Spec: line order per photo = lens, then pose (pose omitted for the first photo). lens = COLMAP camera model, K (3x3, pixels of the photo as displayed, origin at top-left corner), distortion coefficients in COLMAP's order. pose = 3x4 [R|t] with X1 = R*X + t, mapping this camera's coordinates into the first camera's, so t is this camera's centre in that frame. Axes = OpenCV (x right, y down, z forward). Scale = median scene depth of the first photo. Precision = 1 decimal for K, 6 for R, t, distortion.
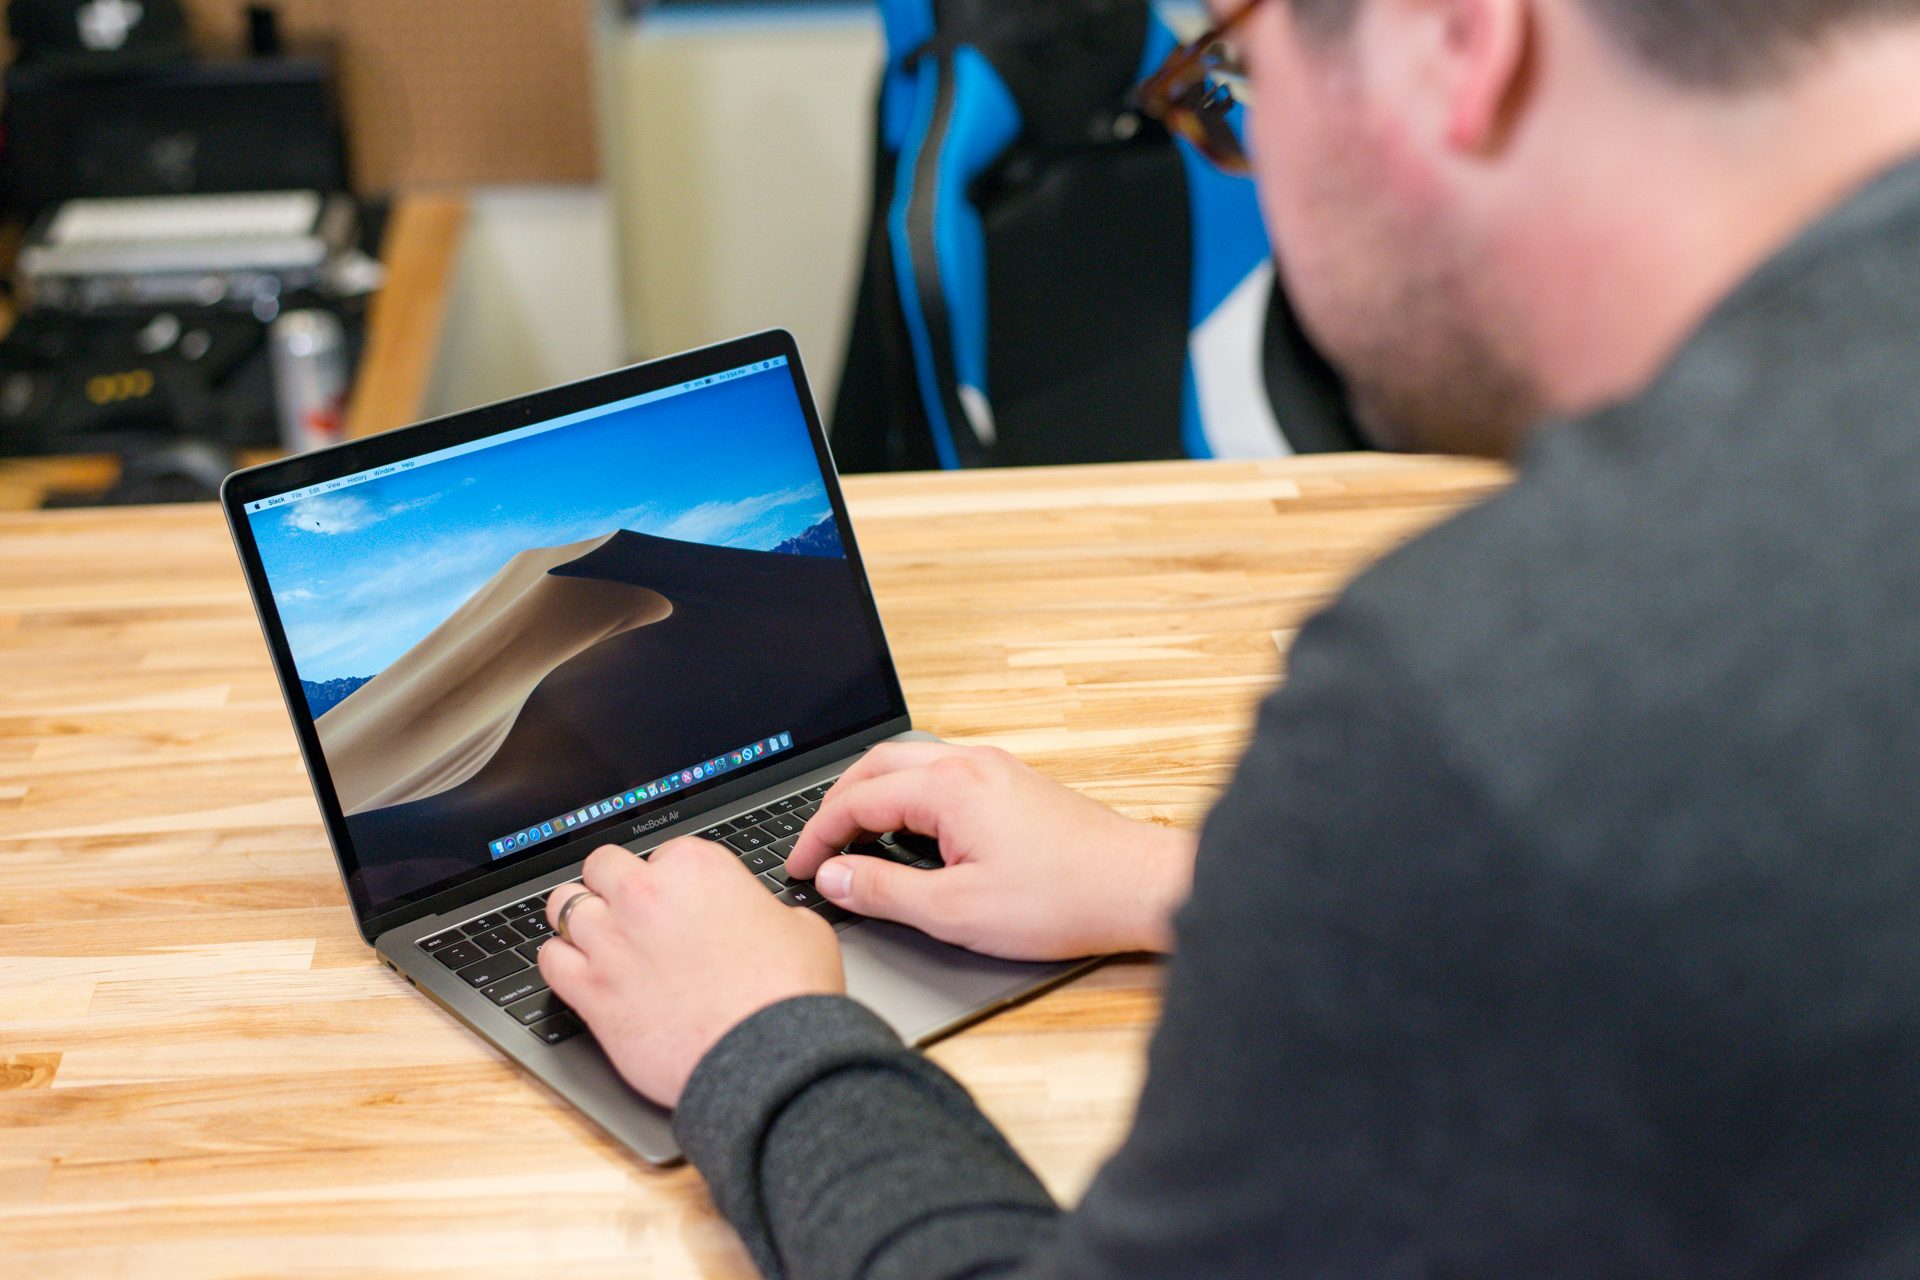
lens RADIAL K [[2890.9, 0, 960.0], [0, 2890.9, 640.0], [0, 0, 1]] dist [0.021661, -0.017305]
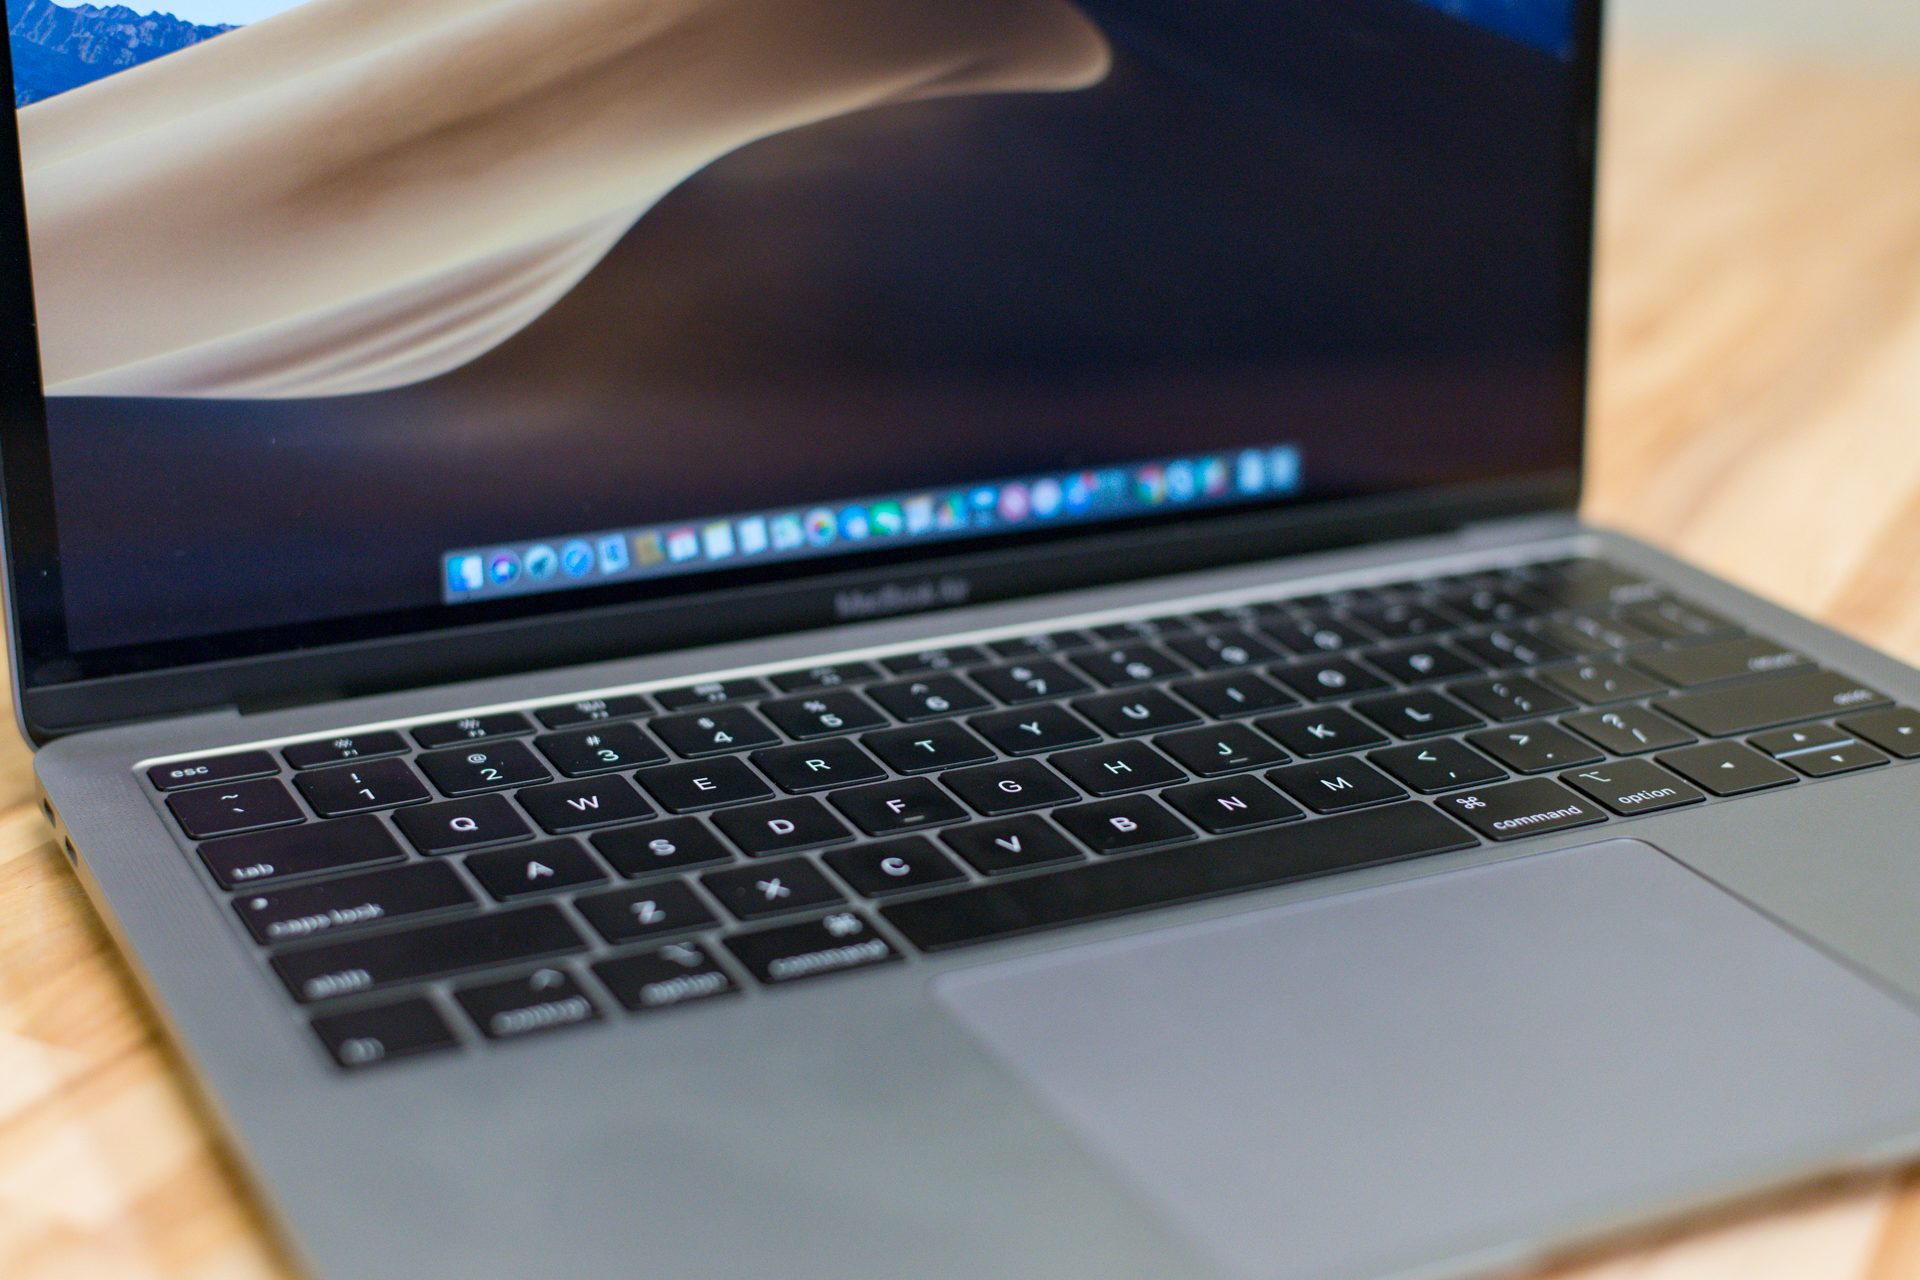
lens RADIAL K [[2816.5, 0, 843.0], [0, 2816.5, 571.6], [0, 0, 1]] dist [0.025581, -0.030647]
pose [[0.944383, 0.299505, -0.135786, -0.063762], [-0.270035, 0.941940, 0.199575, -0.013118], [0.187676, -0.151808, 0.970429, 0.644424]]
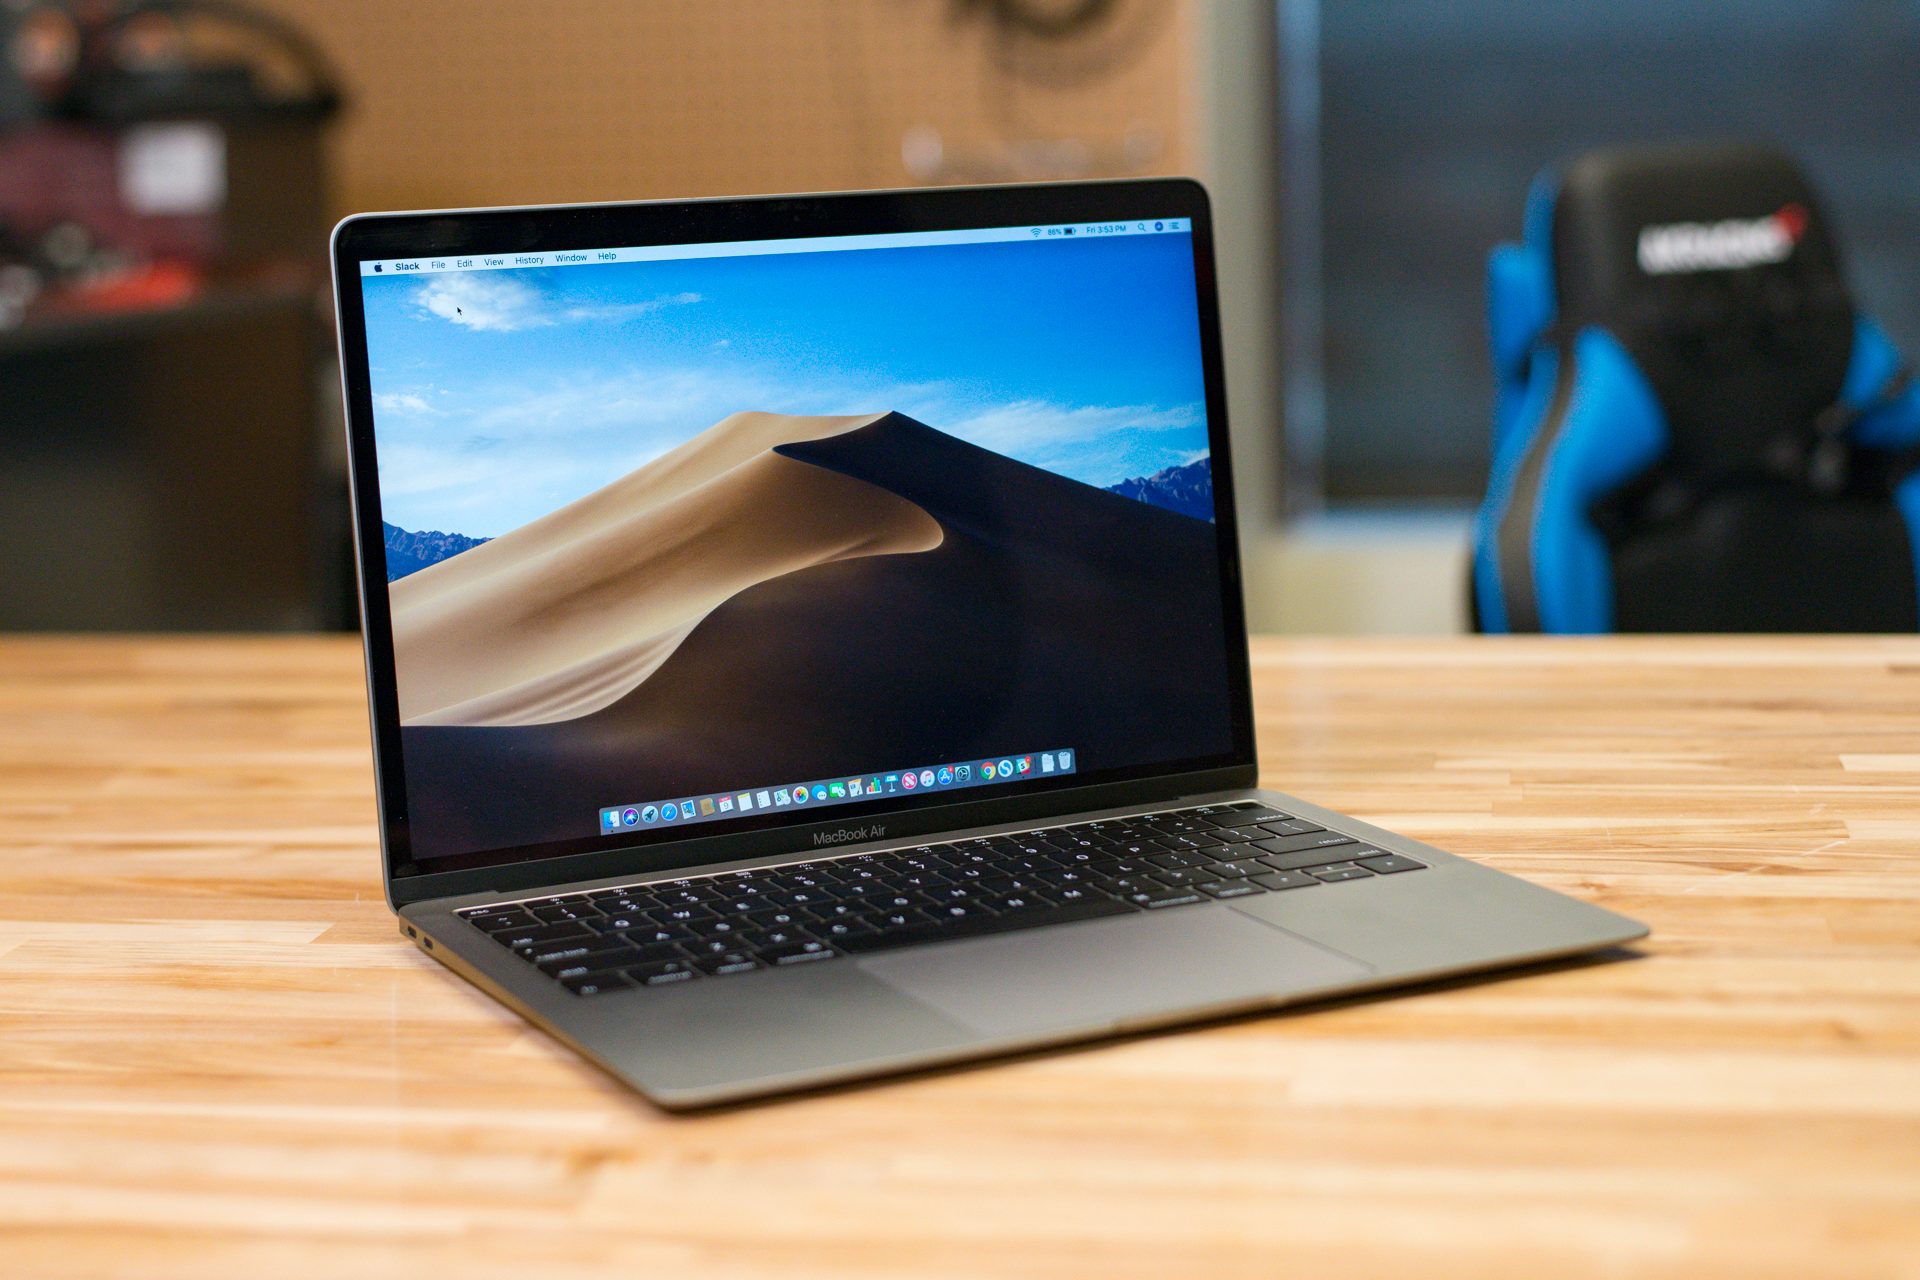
lens RADIAL K [[3297.5, 0, 814.4], [0, 3297.5, 527.5], [0, 0, 1]] dist [0.023320, -0.083346]
pose [[0.954121, 0.210394, -0.213042, 0.040245], [-0.215712, 0.976455, -0.001759, -0.005651], [0.207656, 0.047634, 0.977042, 0.226505]]
